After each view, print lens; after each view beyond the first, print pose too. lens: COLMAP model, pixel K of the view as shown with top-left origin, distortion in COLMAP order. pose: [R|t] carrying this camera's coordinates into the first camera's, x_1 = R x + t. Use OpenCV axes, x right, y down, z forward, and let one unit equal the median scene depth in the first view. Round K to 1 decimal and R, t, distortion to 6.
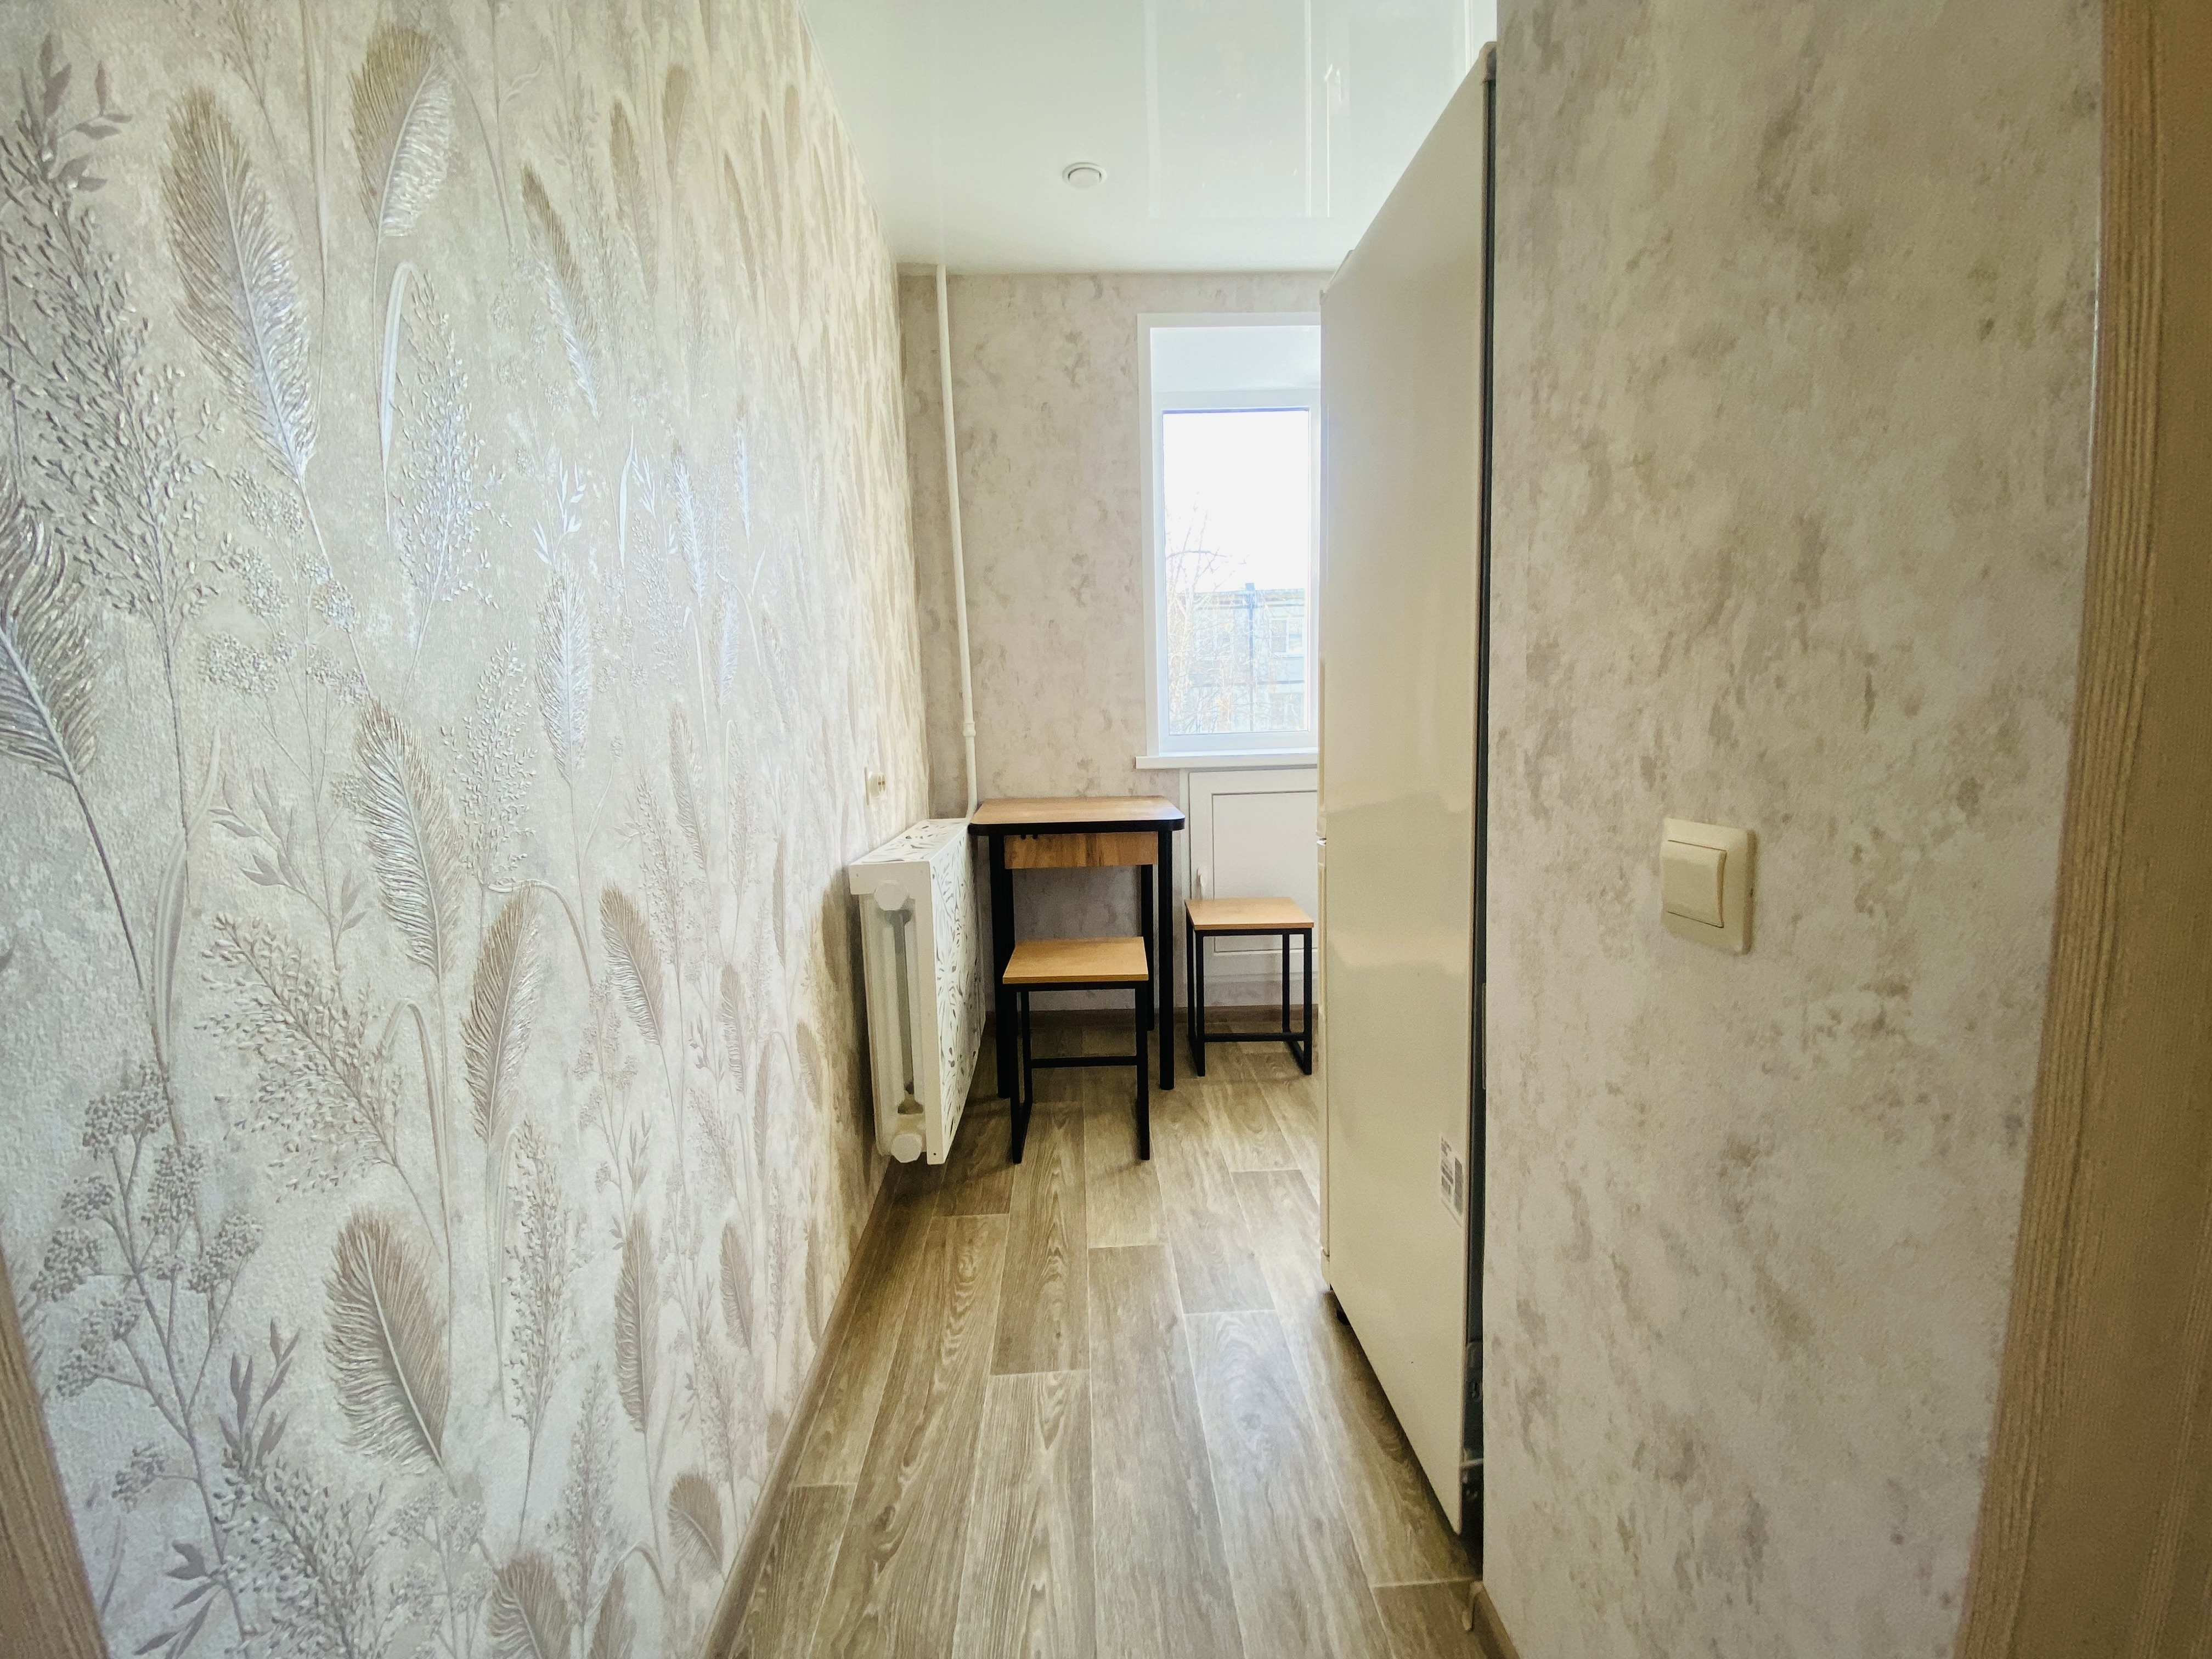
lens RADIAL K [[898.3, 0, 1108.9], [0, 898.3, 830.4], [0, 0, 1]] dist [0.024609, -0.024188]
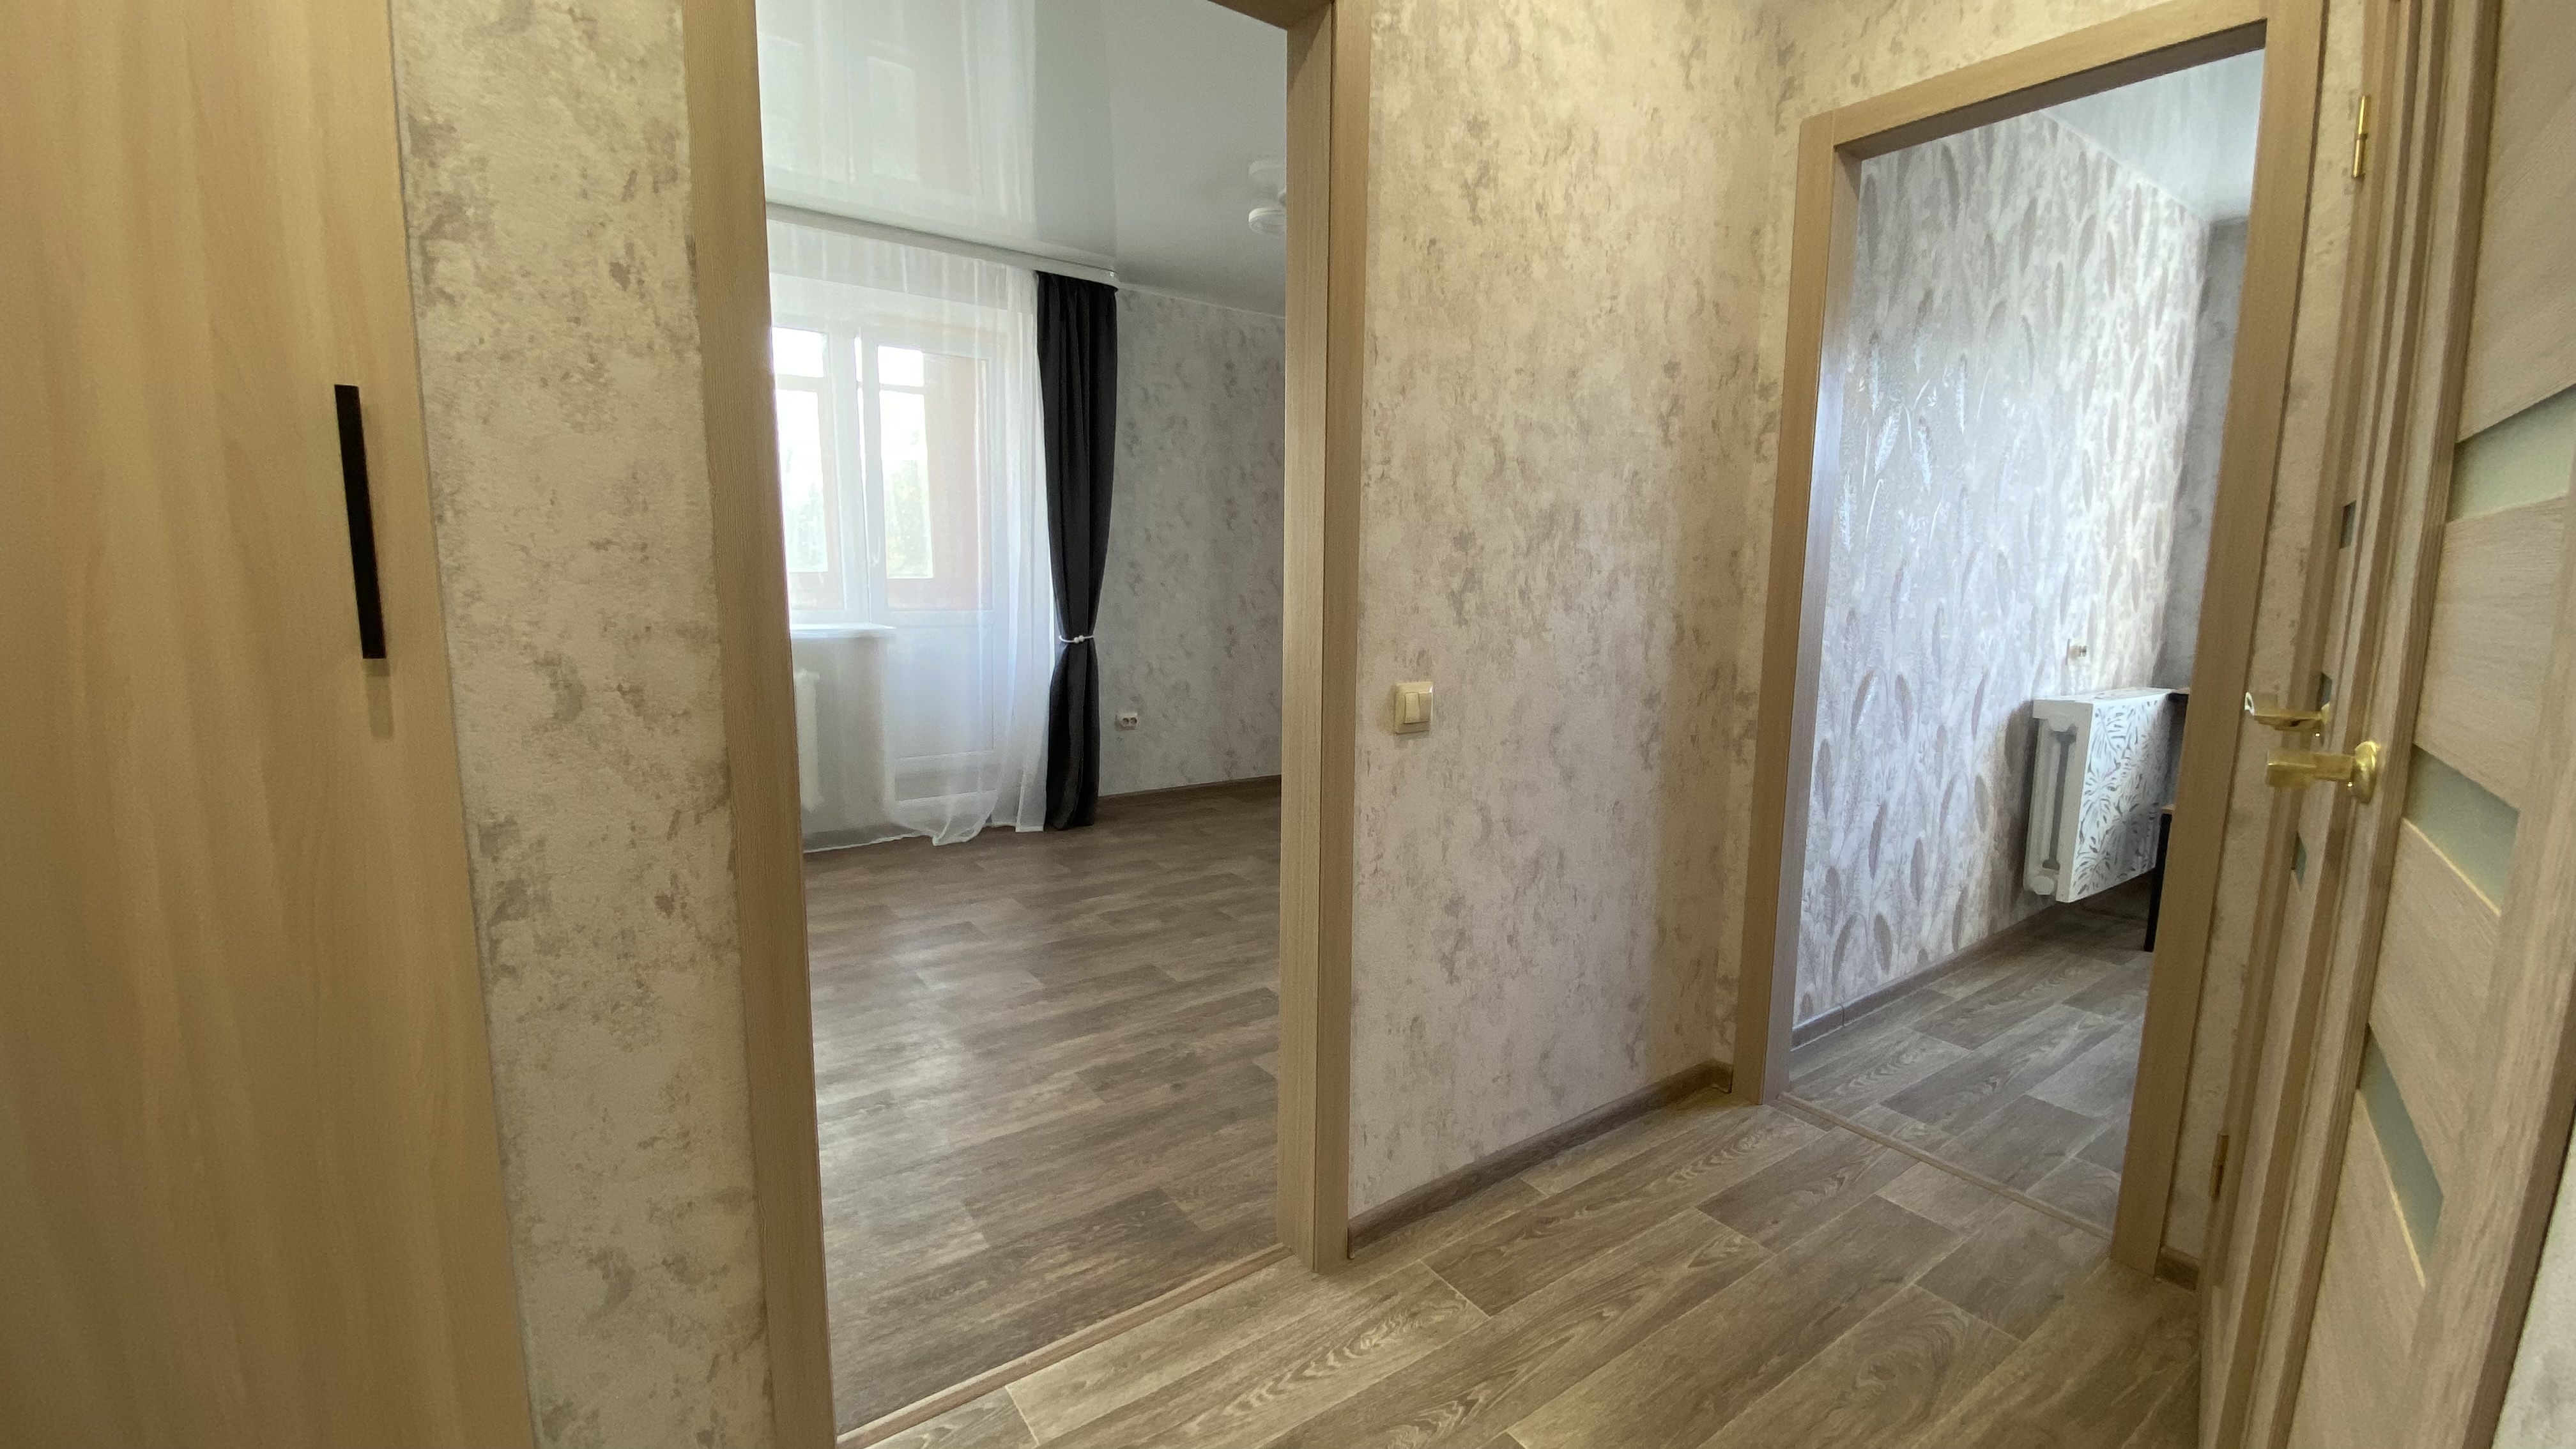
lens RADIAL K [[1031.5, 0, 1304.4], [0, 1031.5, 730.6], [0, 0, 1]] dist [-0.007568, -0.000433]
pose [[0.542013, 0.160250, -0.824949, 0.598180], [-0.127668, 0.985958, 0.107645, 0.072516], [0.830616, 0.046975, 0.554861, -1.246239]]
